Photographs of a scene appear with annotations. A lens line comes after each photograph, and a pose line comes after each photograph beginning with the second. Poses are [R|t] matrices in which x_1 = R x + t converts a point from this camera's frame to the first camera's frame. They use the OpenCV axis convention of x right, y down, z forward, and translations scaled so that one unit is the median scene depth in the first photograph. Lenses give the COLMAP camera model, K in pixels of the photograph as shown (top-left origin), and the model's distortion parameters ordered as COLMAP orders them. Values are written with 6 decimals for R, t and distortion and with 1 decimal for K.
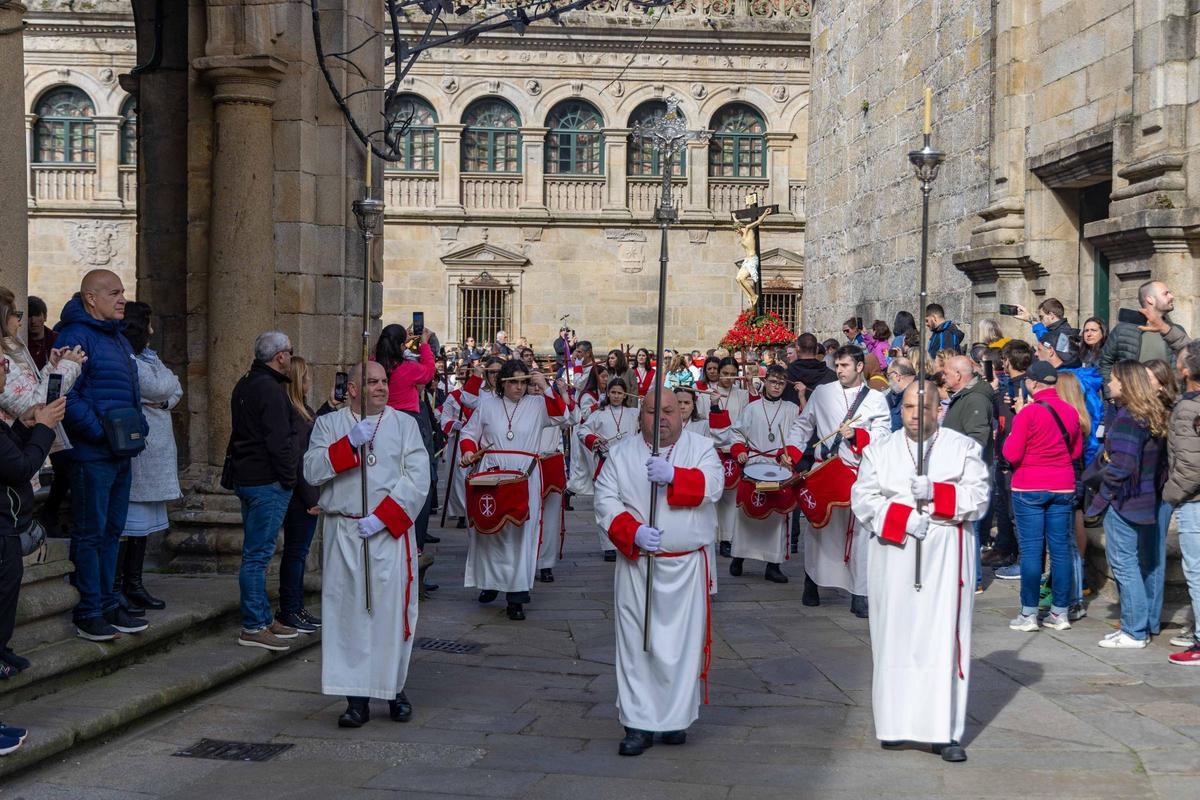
lens RADIAL K [[1806.0, 0, 600.0], [0, 1806.0, 400.0], [0, 0, 1]] dist [0.046500, -0.063959]
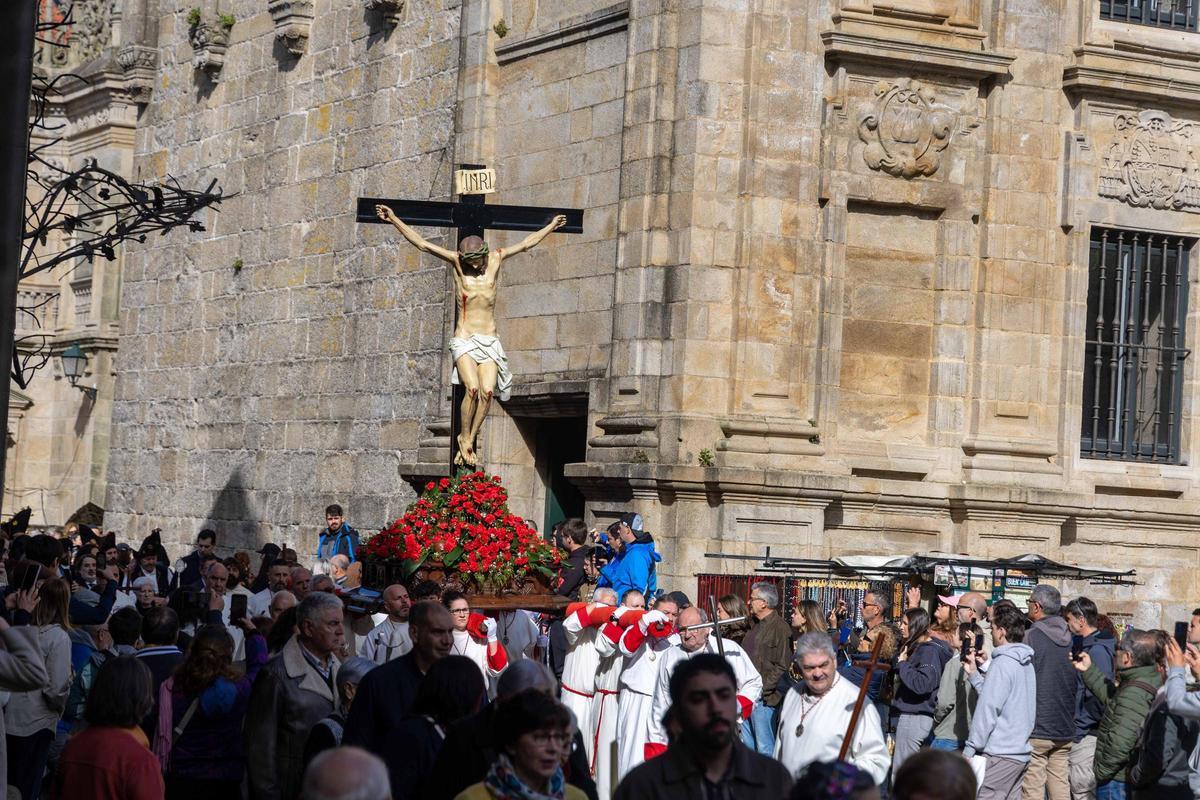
lens RADIAL K [[3212.6, 0, 600.0], [0, 3212.6, 400.0], [0, 0, 1]] dist [0.025119, 0.361326]
pose [[0.926173, 0.058759, 0.372493, -0.149082], [-0.038341, 0.997340, -0.061993, -0.004082], [-0.375145, 0.043135, 0.925962, -0.281213]]
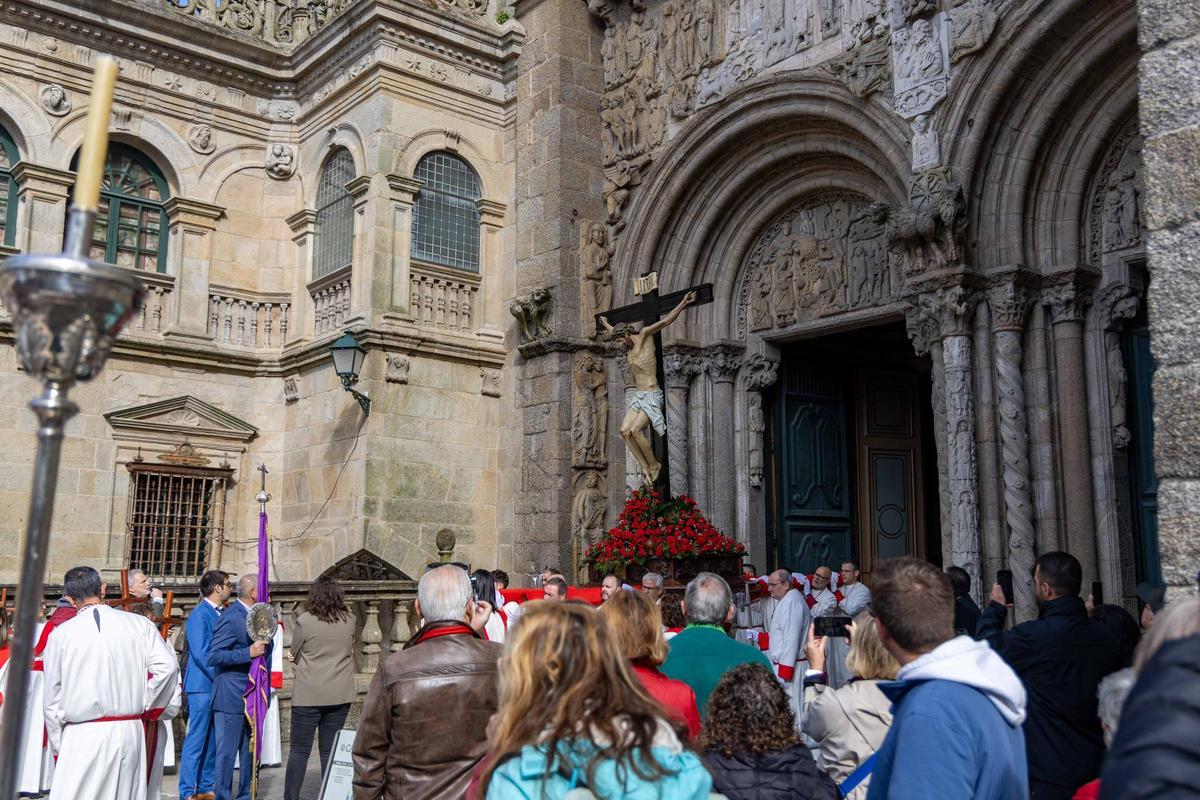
lens RADIAL K [[1198.2, 0, 600.0], [0, 1198.2, 400.0], [0, 0, 1]] dist [0.018132, -0.005148]
pose [[0.818152, 0.089510, 0.567993, -0.009464], [0.013326, 0.984592, -0.174357, -0.015437], [-0.574848, 0.150220, 0.804353, 0.629221]]
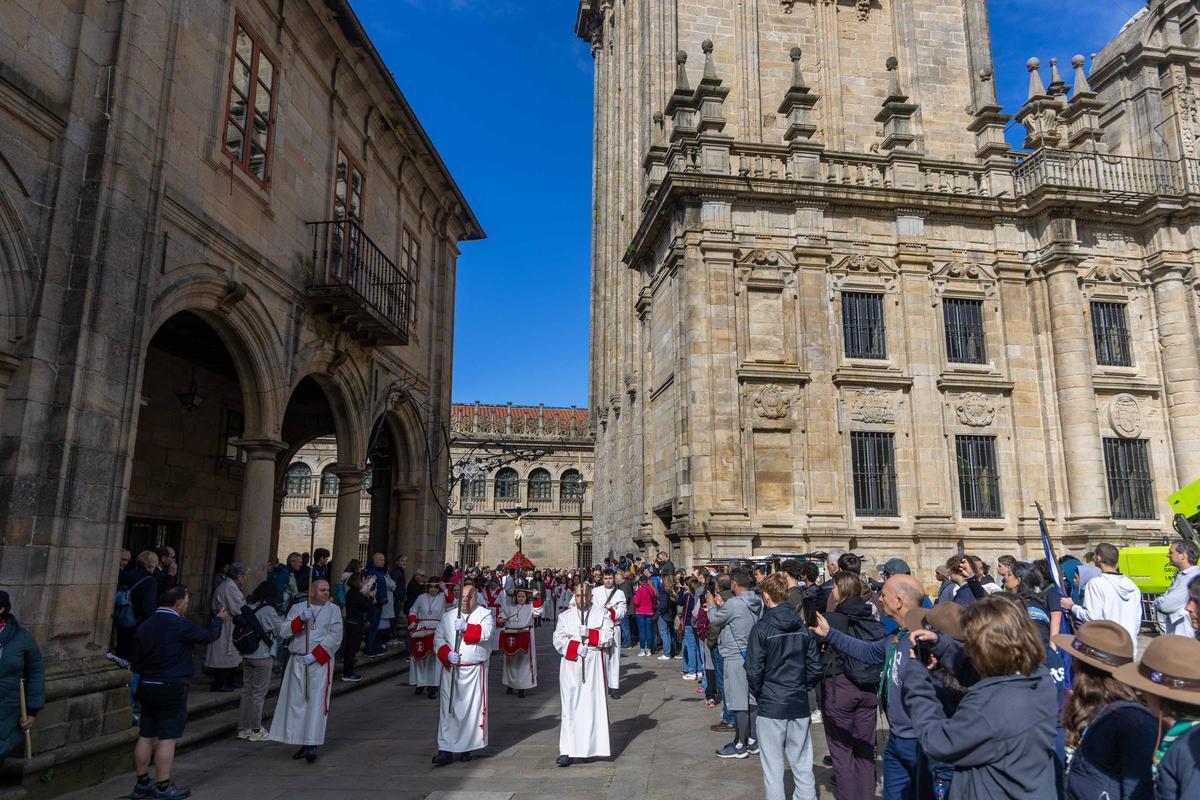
lens RADIAL K [[823.3, 0, 605.4], [0, 823.3, 405.8], [0, 0, 1]] dist [0.018629, -0.003874]
pose [[0.994571, 0.011546, 0.103415, 0.002583], [0.011356, 0.975845, -0.218168, 0.001524], [-0.103436, 0.218158, 0.970416, -0.149600]]
